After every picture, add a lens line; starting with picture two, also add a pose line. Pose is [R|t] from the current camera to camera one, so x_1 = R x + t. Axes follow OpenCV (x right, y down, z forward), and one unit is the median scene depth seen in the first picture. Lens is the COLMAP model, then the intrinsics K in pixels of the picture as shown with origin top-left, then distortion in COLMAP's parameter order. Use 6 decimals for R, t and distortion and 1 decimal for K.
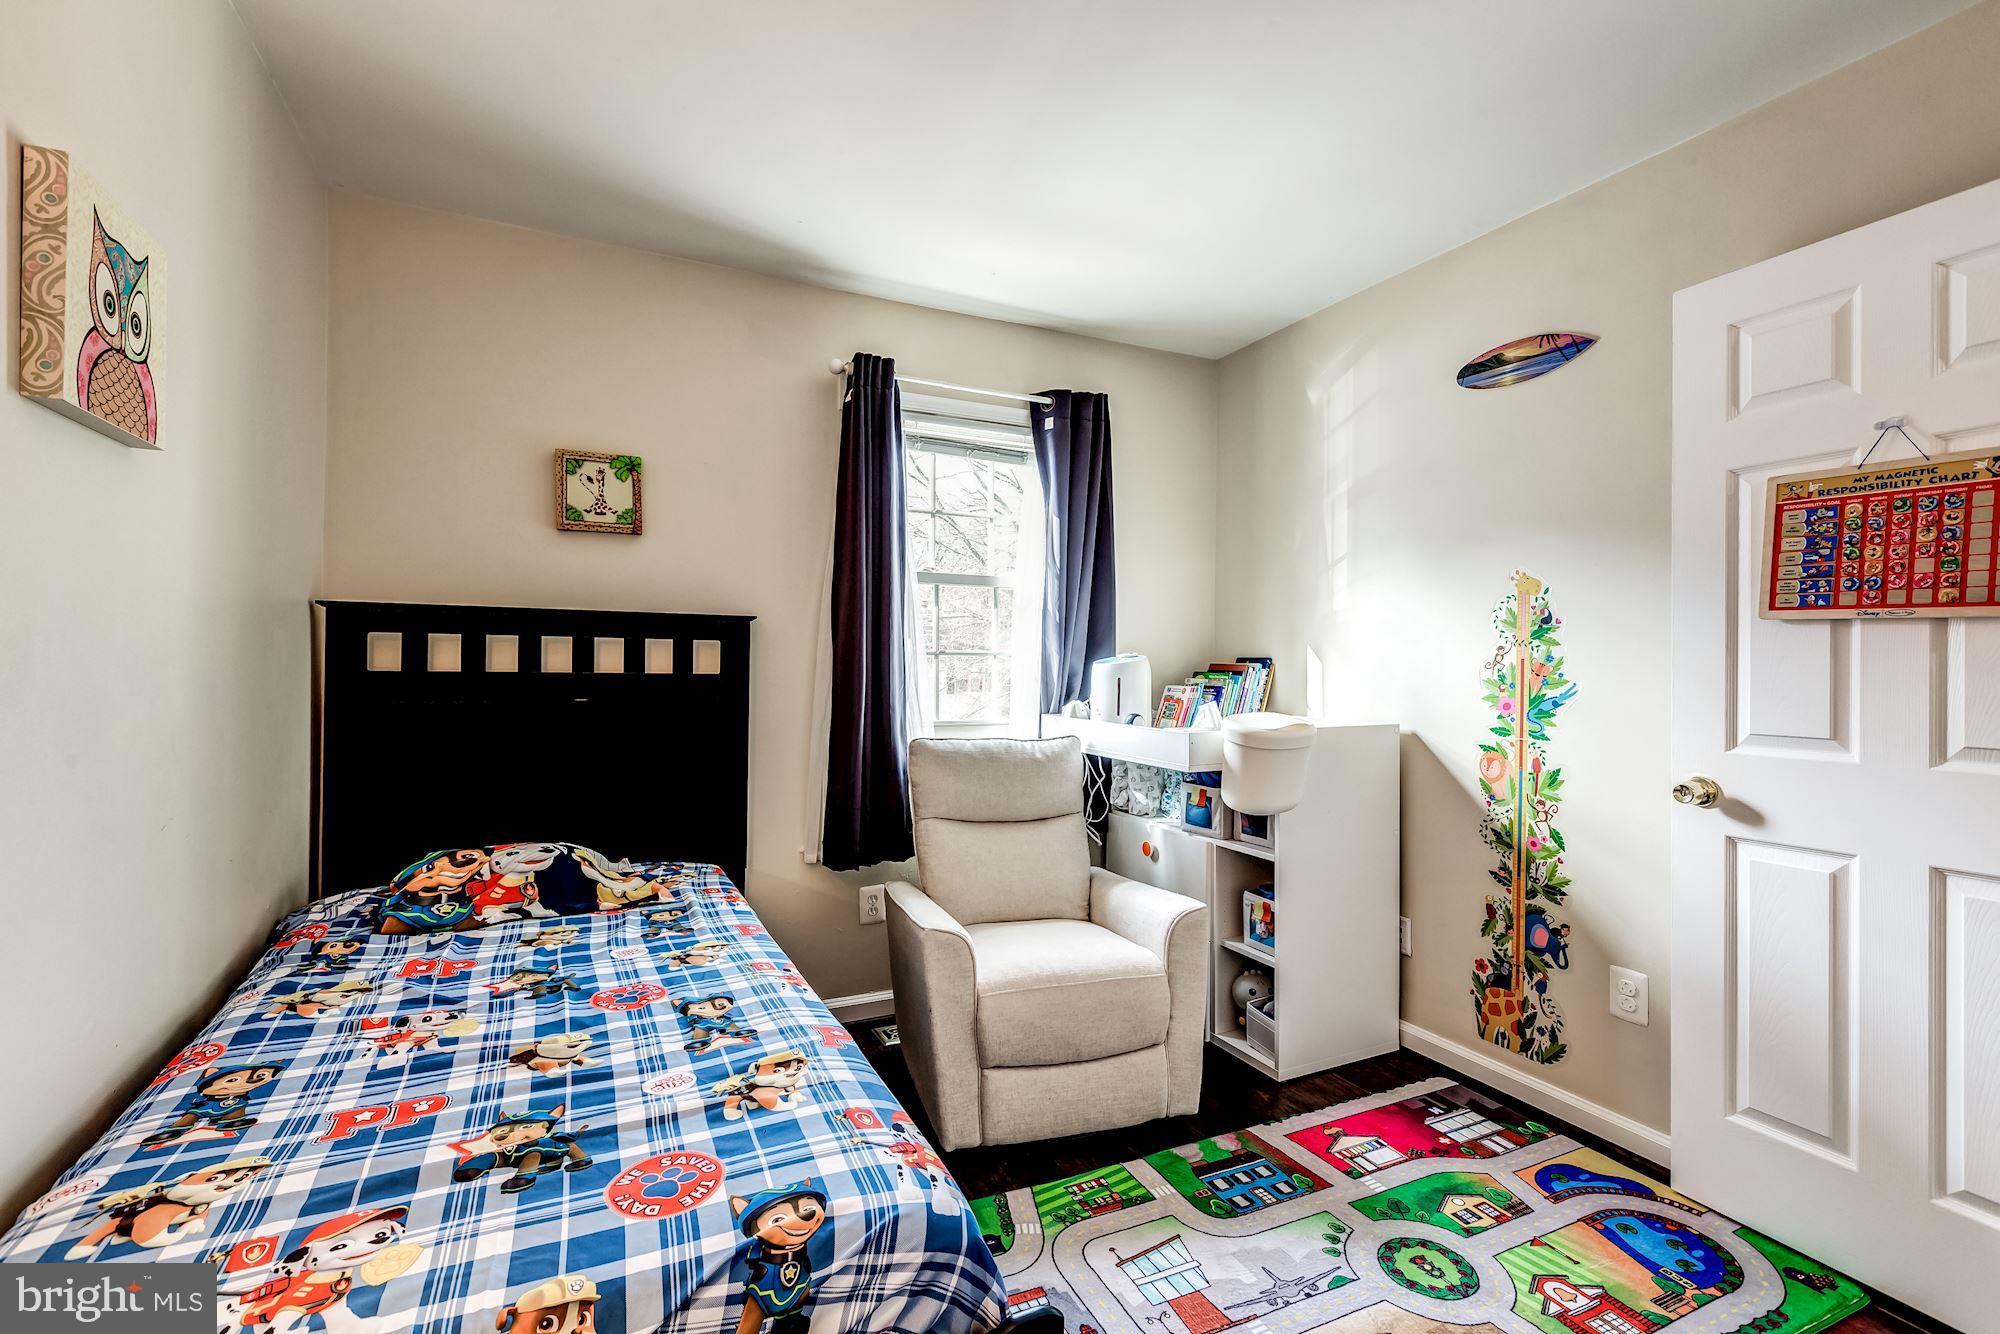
lens RADIAL K [[889.9, 0, 1000.6], [0, 889.9, 664.9], [0, 0, 1]] dist [0.003145, -0.000686]
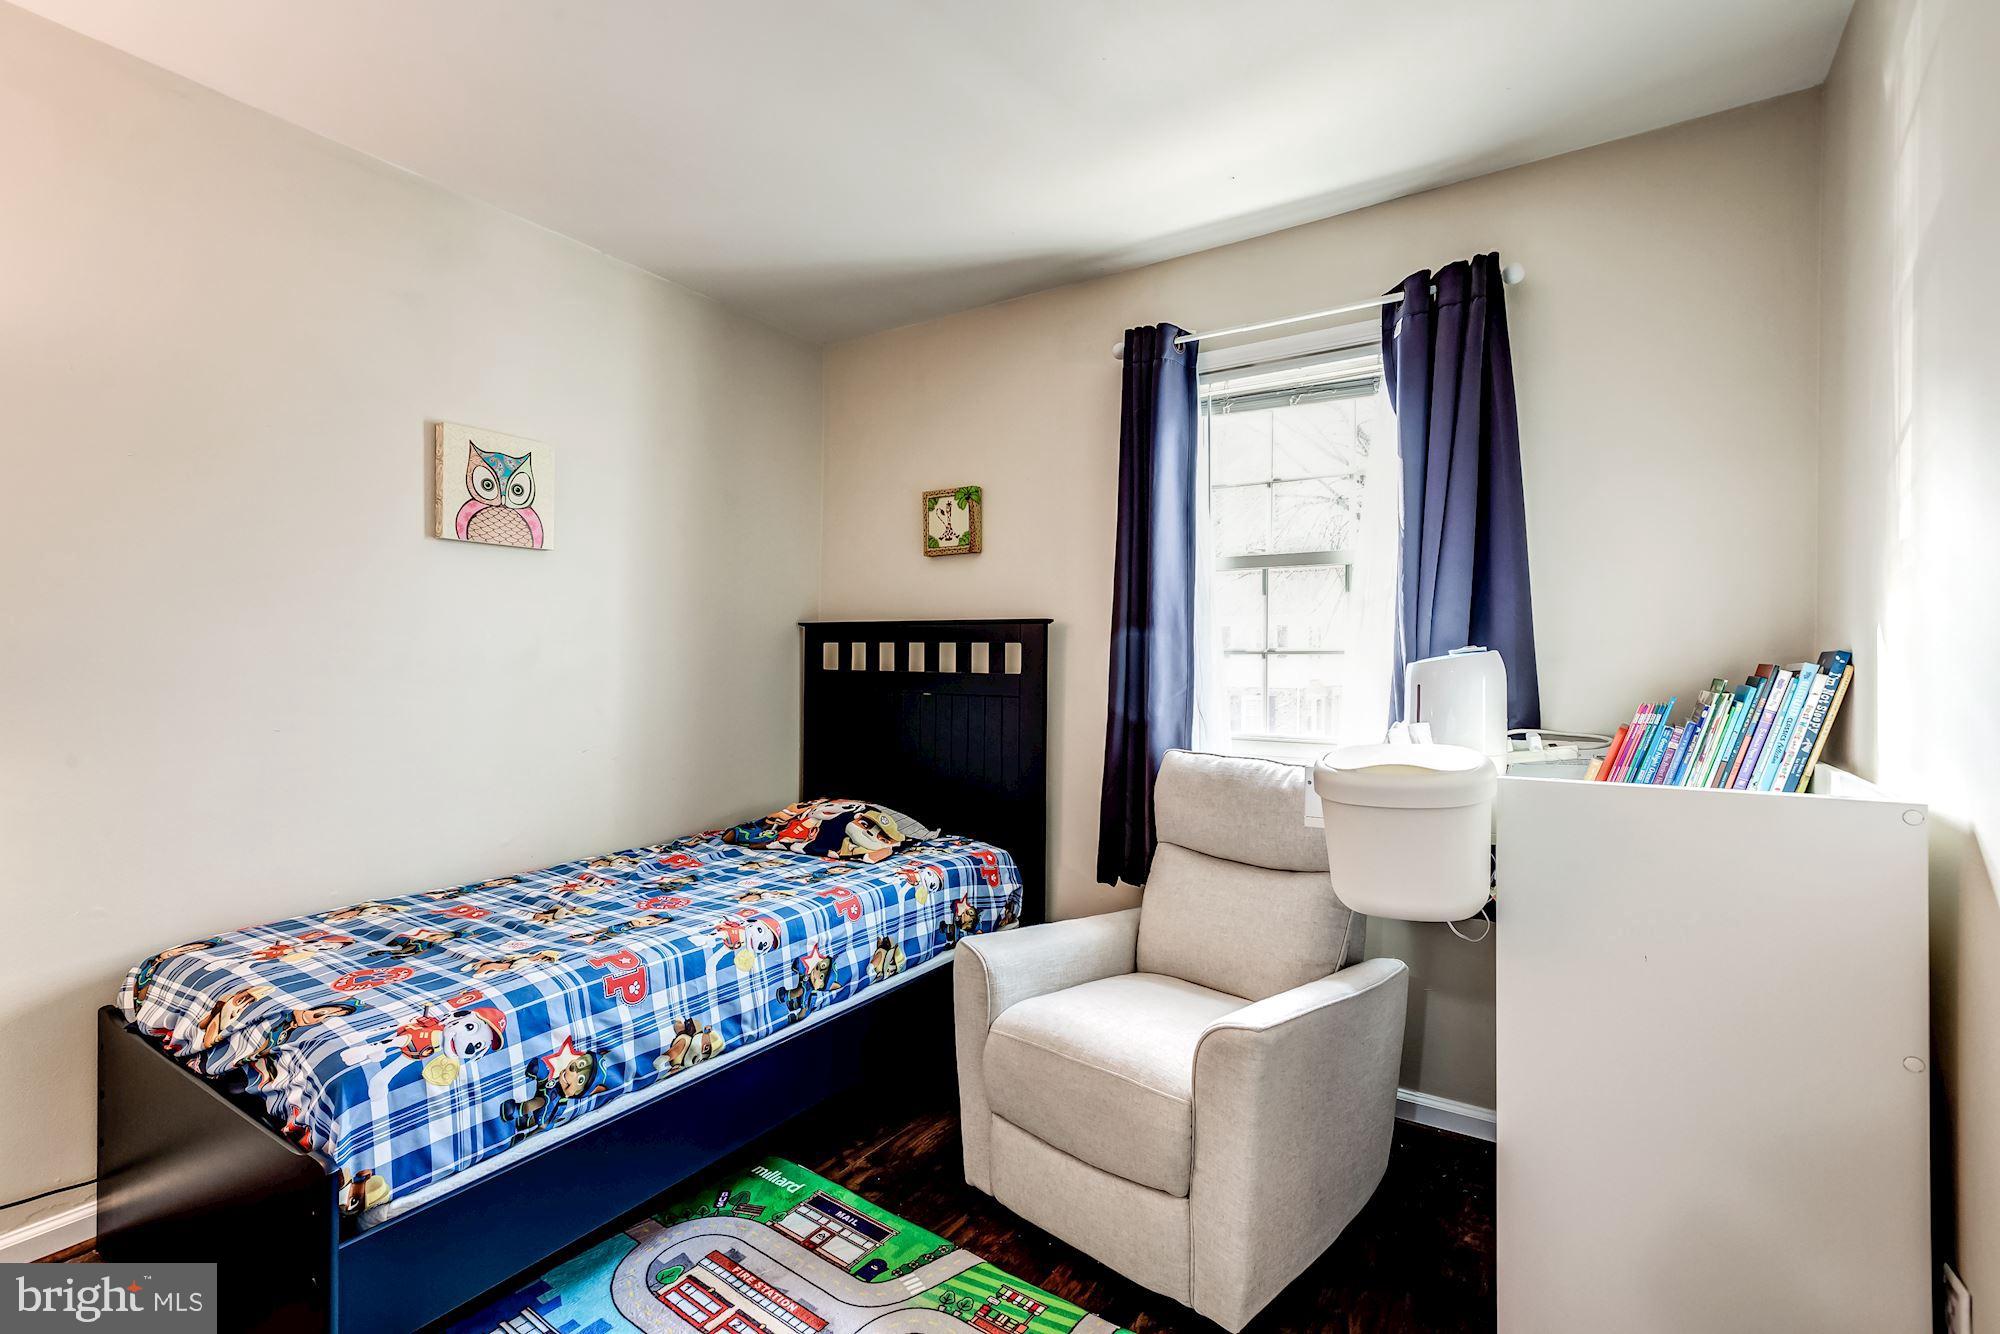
lens RADIAL K [[894.2, 0, 1000.0], [0, 894.2, 667.0], [0, 0, 1]] dist [0.001606, -0.000571]
pose [[0.513959, 0.000670, -0.857815, 0.670568], [-0.004455, 0.999988, -0.001888, 0.004849], [0.857803, 0.004792, 0.513956, 0.473939]]
